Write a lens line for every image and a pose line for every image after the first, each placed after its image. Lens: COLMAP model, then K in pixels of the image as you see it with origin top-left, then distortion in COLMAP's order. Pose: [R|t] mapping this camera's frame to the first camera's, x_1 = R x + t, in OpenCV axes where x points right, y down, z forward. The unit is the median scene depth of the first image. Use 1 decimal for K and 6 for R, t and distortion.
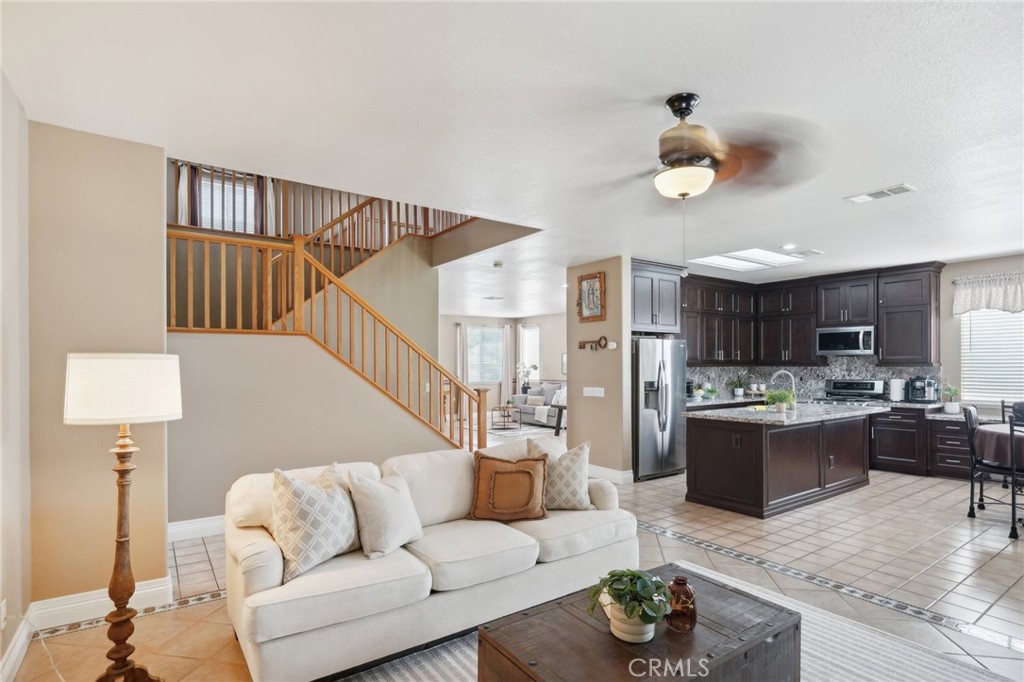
lens RADIAL K [[522.1, 0, 514.3], [0, 522.1, 369.1], [0, 0, 1]] dist [-0.003501, -0.000207]
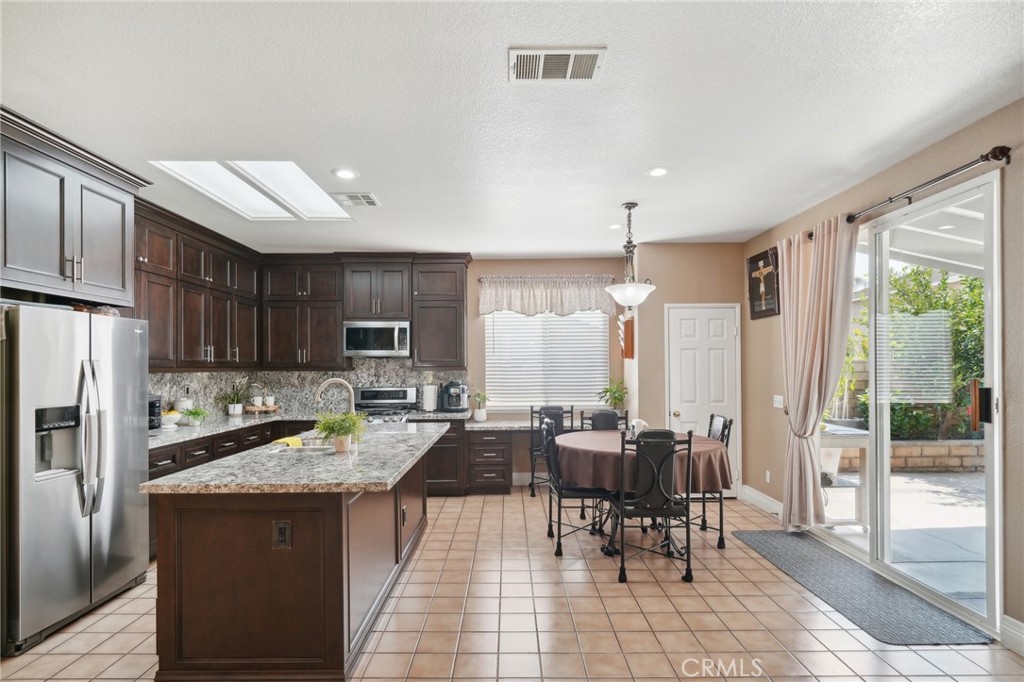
lens RADIAL K [[511.1, 0, 507.6], [0, 511.1, 365.7], [0, 0, 1]] dist [-0.010033, -0.000300]
pose [[0.582964, 0.004147, 0.812487, 0.122113], [0.008490, 0.999901, -0.011196, -0.002738], [-0.812454, 0.013425, 0.582871, 0.398185]]
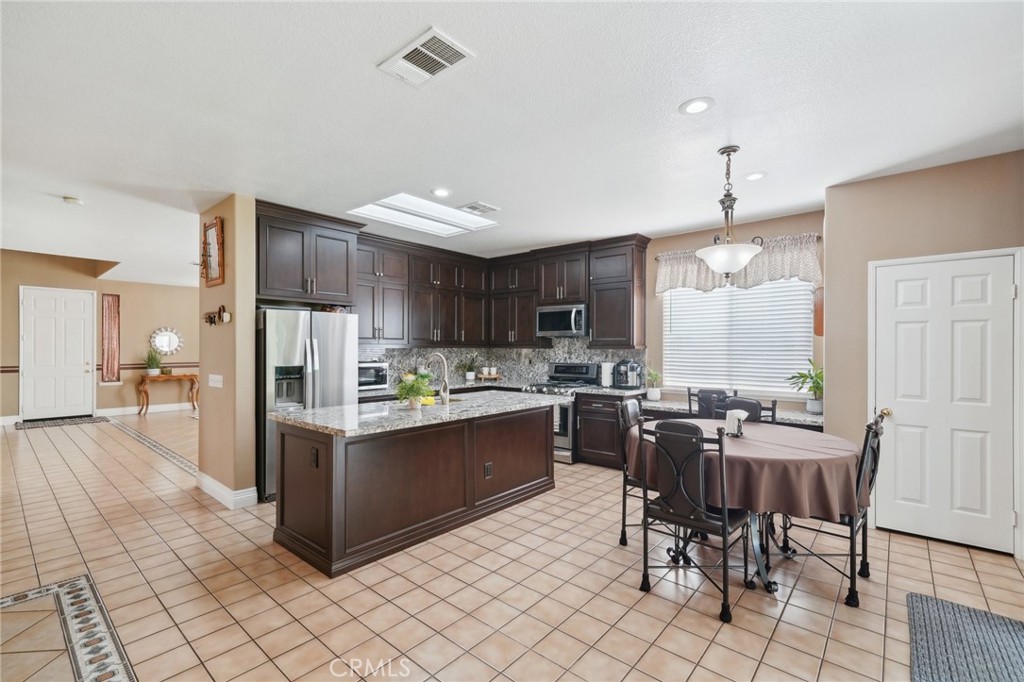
lens RADIAL K [[450.8, 0, 507.6], [0, 450.8, 348.4], [0, 0, 1]] dist [0.007976, 0.000860]
pose [[0.972415, 0.007380, 0.233141, 0.370430], [-0.006287, 0.999965, -0.005430, -0.000838], [-0.233173, 0.003815, 0.972428, 0.259615]]
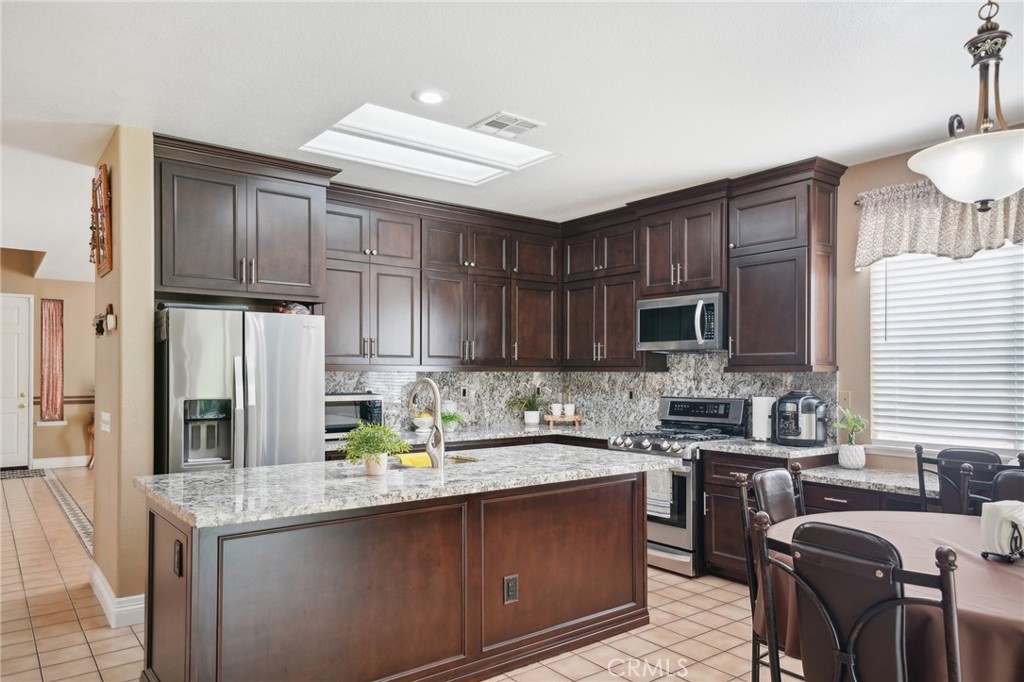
lens RADIAL K [[678.4, 0, 508.5], [0, 678.4, 371.9], [0, 0, 1]] dist [0.033647, 0.002471]
pose [[0.999330, 0.005816, 0.036132, 0.453818], [-0.005487, 0.999943, -0.009180, 0.002075], [-0.036184, 0.008975, 0.999305, 0.334333]]
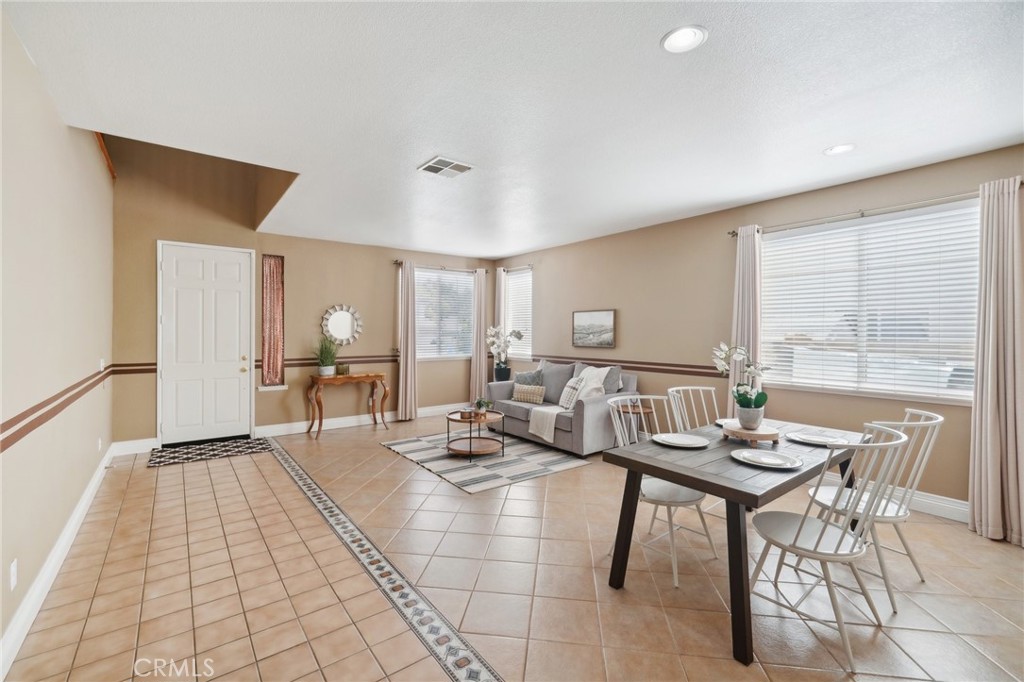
lens RADIAL K [[434.7, 0, 506.9], [0, 434.7, 333.0], [0, 0, 1]] dist [-0.000730, 0.000140]
pose [[0.999234, 0.007784, 0.038341, -0.002450], [-0.007545, 0.999951, -0.006381, -0.003548], [-0.038389, 0.006087, 0.999244, 0.914239]]
